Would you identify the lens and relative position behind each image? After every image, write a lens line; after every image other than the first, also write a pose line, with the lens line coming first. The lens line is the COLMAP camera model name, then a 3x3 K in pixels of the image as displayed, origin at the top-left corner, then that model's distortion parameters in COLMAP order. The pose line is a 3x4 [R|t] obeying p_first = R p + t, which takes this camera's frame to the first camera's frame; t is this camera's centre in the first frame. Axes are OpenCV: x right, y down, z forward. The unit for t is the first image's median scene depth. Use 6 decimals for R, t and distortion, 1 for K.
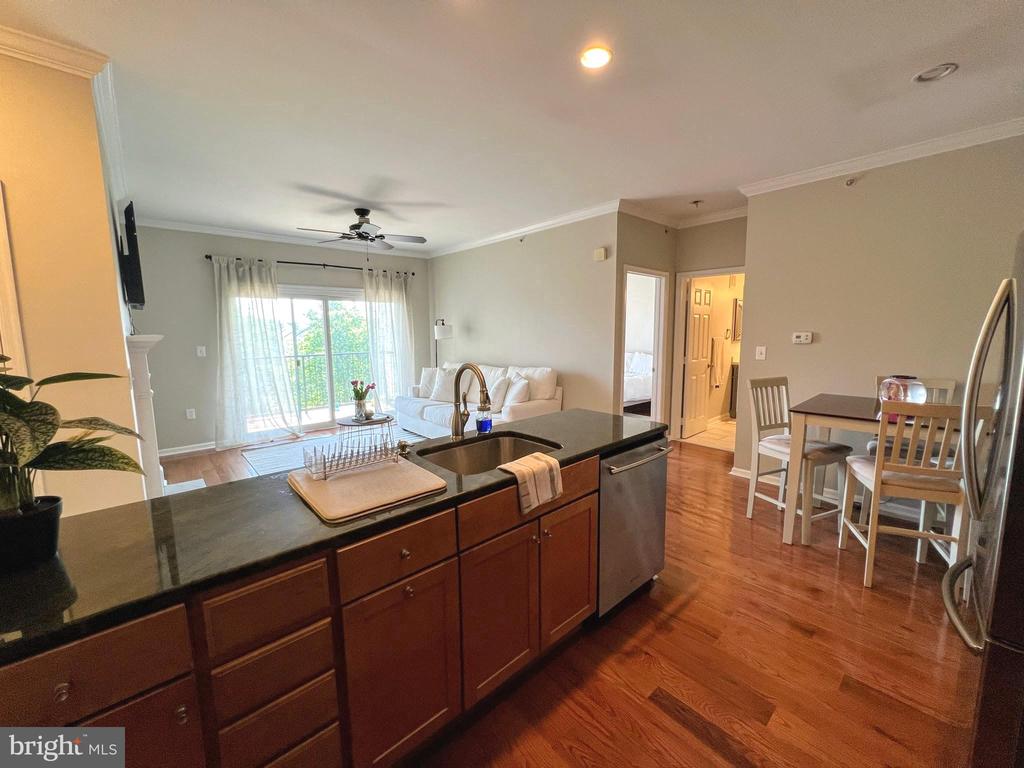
lens RADIAL K [[410.4, 0, 508.1], [0, 410.4, 383.4], [0, 0, 1]] dist [-0.001428, 0.000034]
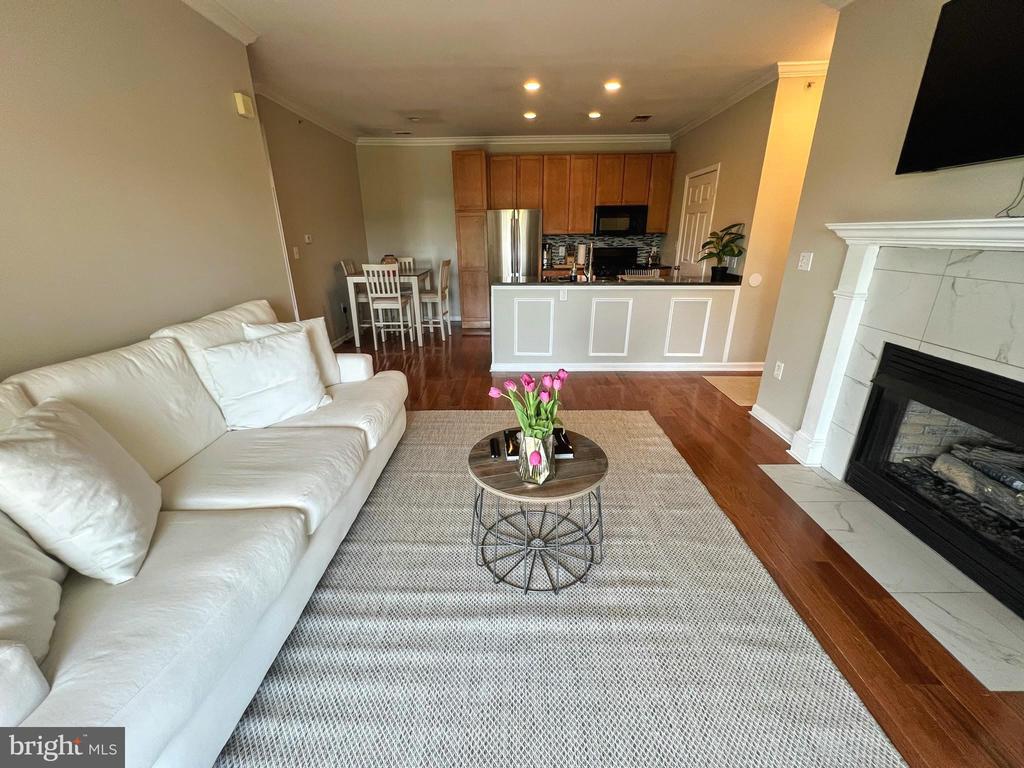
lens RADIAL K [[410.4, 0, 510.8], [0, 410.4, 382.1], [0, 0, 1]] dist [-0.001428, 0.000034]
pose [[-0.736164, -0.216824, 0.641131, -0.496525], [0.102560, 0.900616, 0.422342, -0.128061], [-0.668987, 0.376667, -0.640764, 1.093769]]
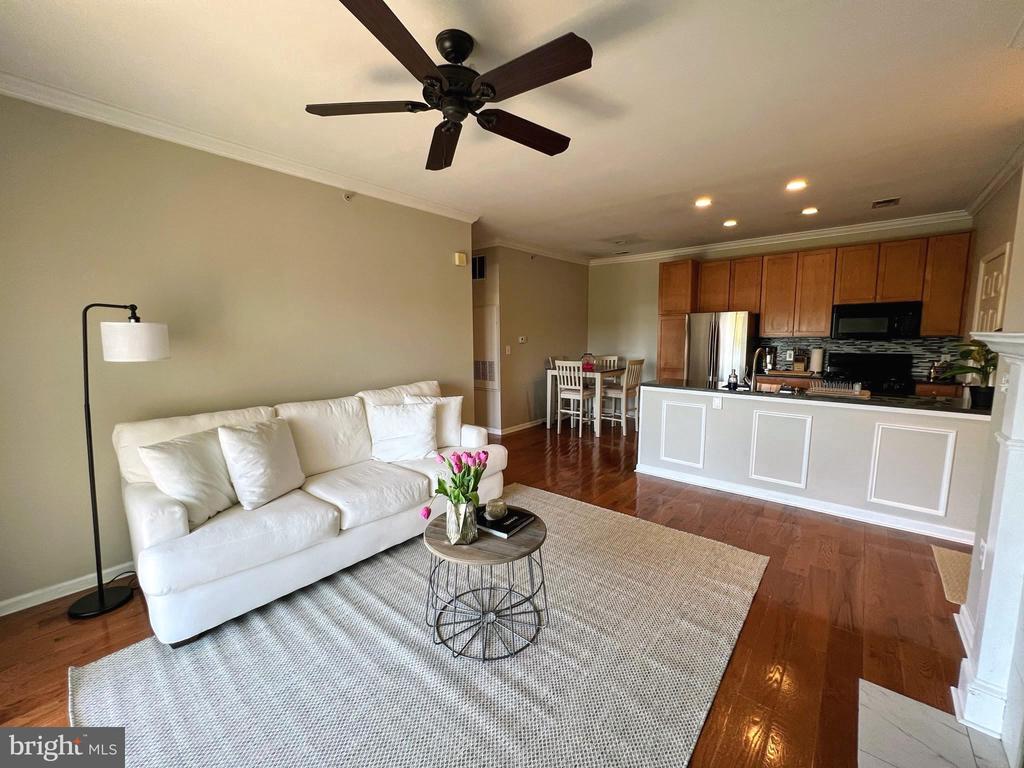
lens RADIAL K [[410.4, 0, 510.7], [0, 410.4, 383.6], [0, 0, 1]] dist [-0.001428, 0.000034]
pose [[-0.138115, -0.108884, 0.984413, -0.681049], [0.137491, 0.982207, 0.127931, -0.107324], [-0.980826, 0.153017, -0.120687, 0.884705]]
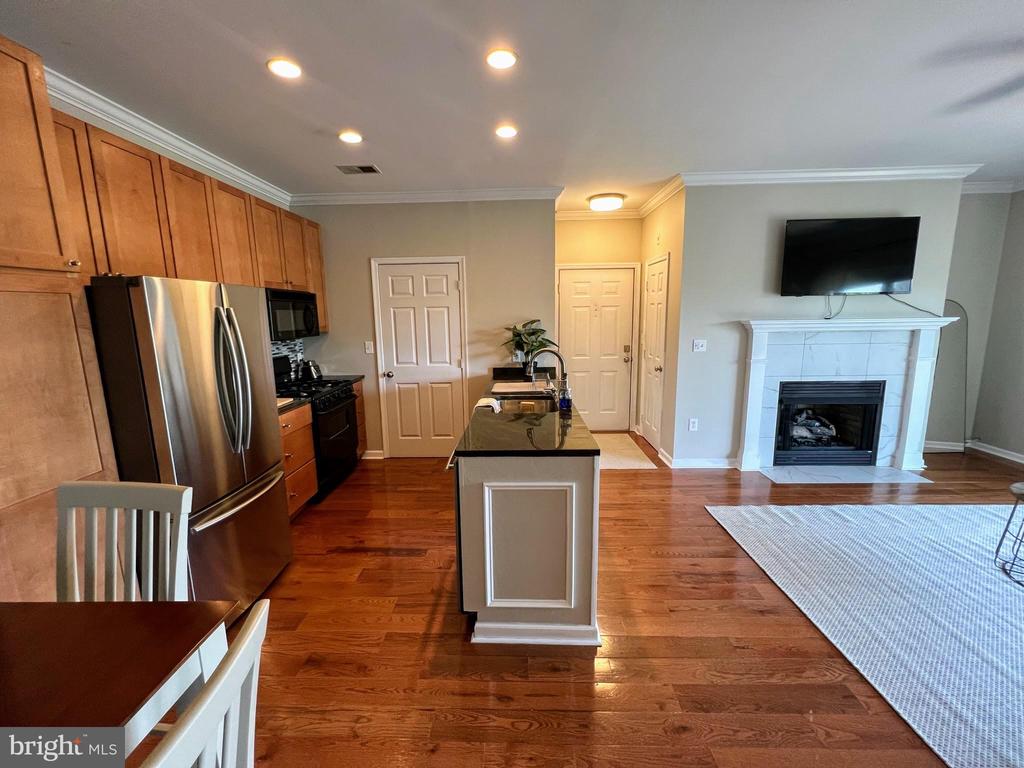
lens RADIAL K [[410.4, 0, 508.7], [0, 410.4, 380.7], [0, 0, 1]] dist [-0.001428, 0.000034]
pose [[-0.685246, 0.136583, -0.715390, 0.387491], [-0.071398, 0.964929, 0.252615, -0.108820], [0.724803, 0.224181, -0.651462, 0.689324]]
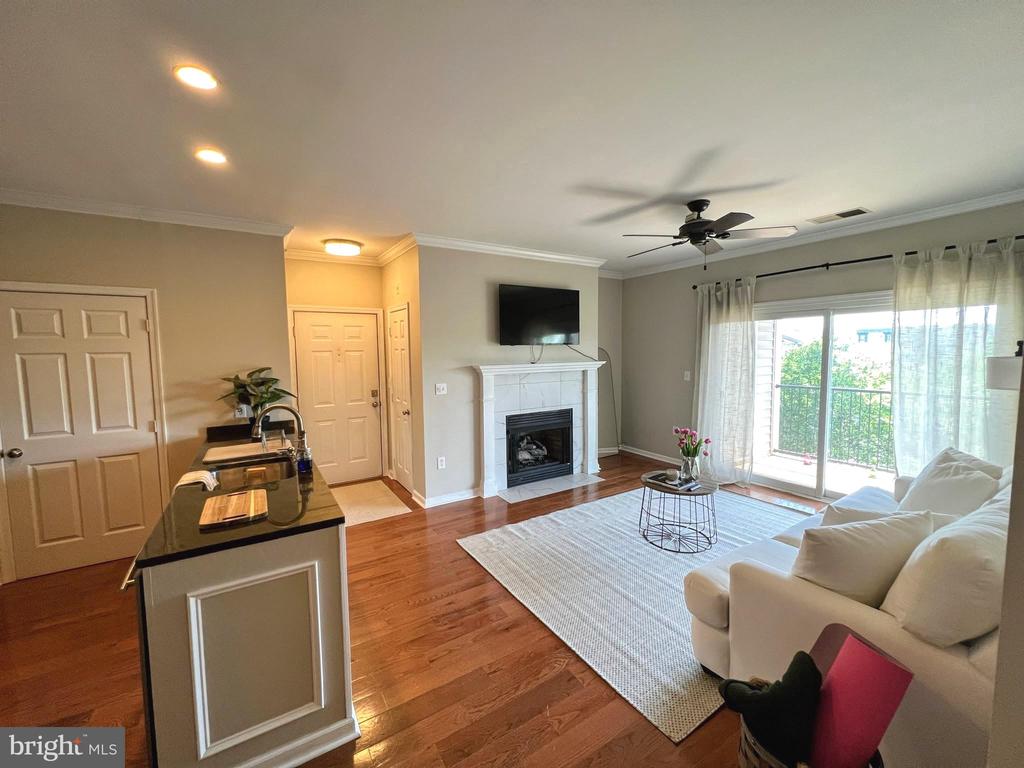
lens RADIAL K [[410.4, 0, 509.6], [0, 410.4, 379.8], [0, 0, 1]] dist [-0.001428, 0.000034]
pose [[-0.164120, 0.084953, -0.982776, 0.379684], [-0.114101, 0.987963, 0.104456, -0.124521], [0.979819, 0.129279, -0.152451, 0.694239]]
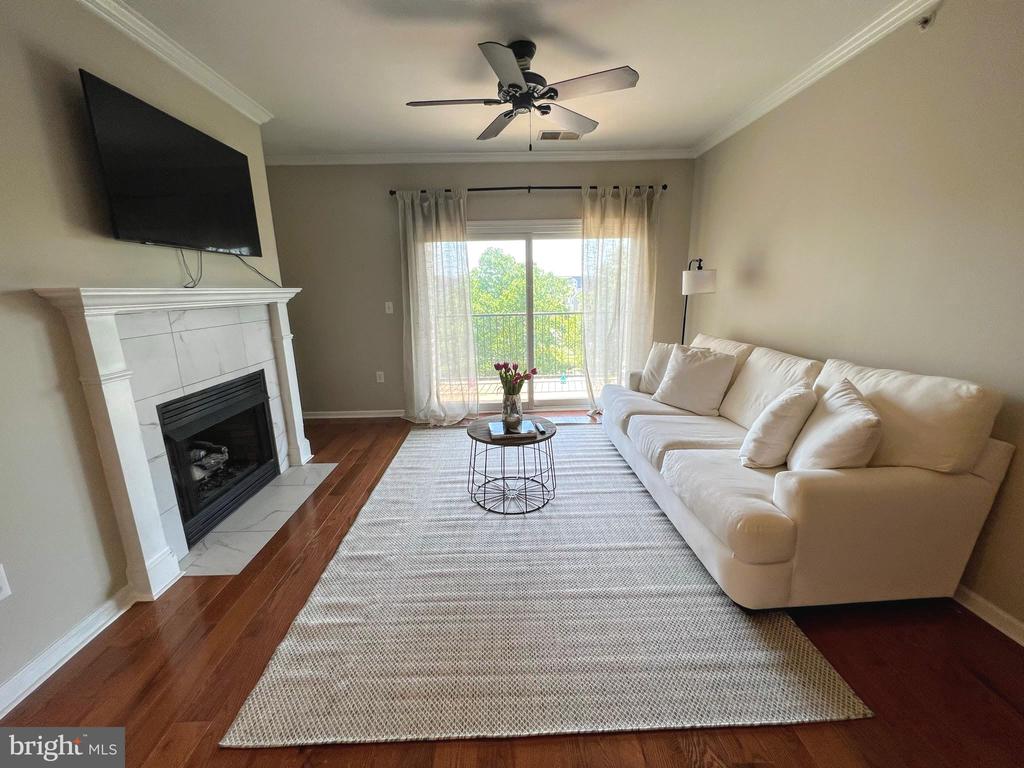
lens RADIAL K [[410.4, 0, 509.1], [0, 410.4, 381.4], [0, 0, 1]] dist [-0.001428, 0.000034]
pose [[0.767297, 0.136207, -0.626661, 0.019695], [-0.071115, 0.989229, 0.127937, -0.051567], [0.637337, -0.053601, 0.768719, 0.470920]]
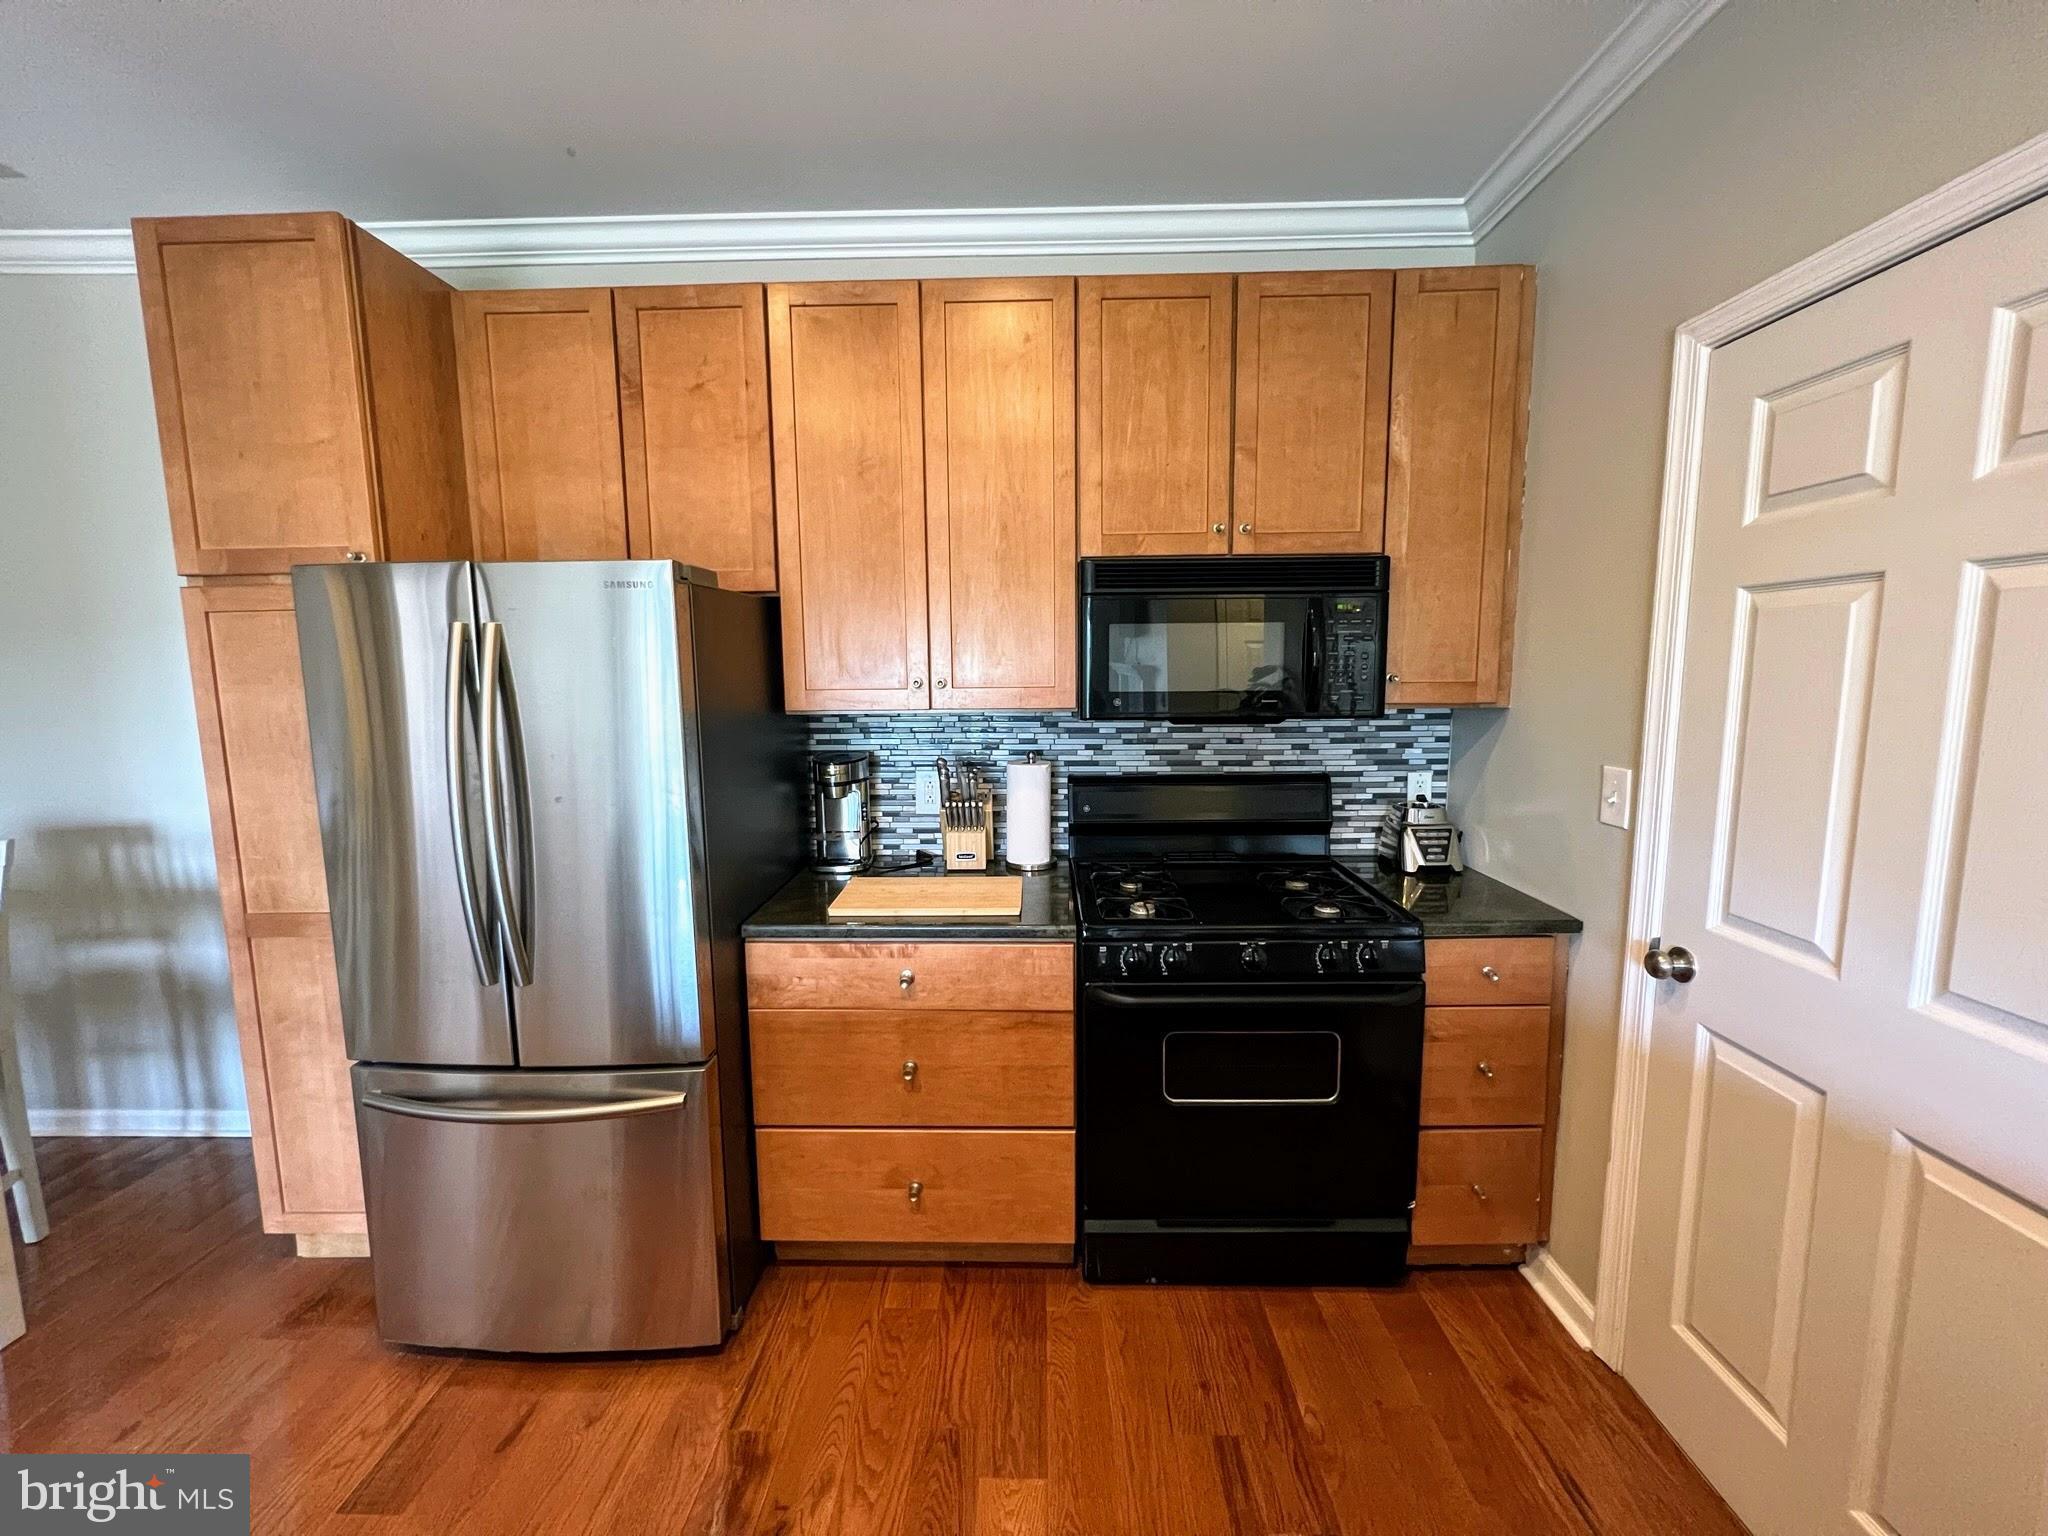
lens RADIAL K [[820.9, 0, 1013.1], [0, 820.9, 760.6], [0, 0, 1]] dist [-0.001428, 0.000034]
pose [[-0.732042, -0.060956, 0.678527, -0.070895], [0.102869, 0.974679, 0.198544, -0.048315], [-0.673448, 0.215142, -0.707235, 0.322801]]
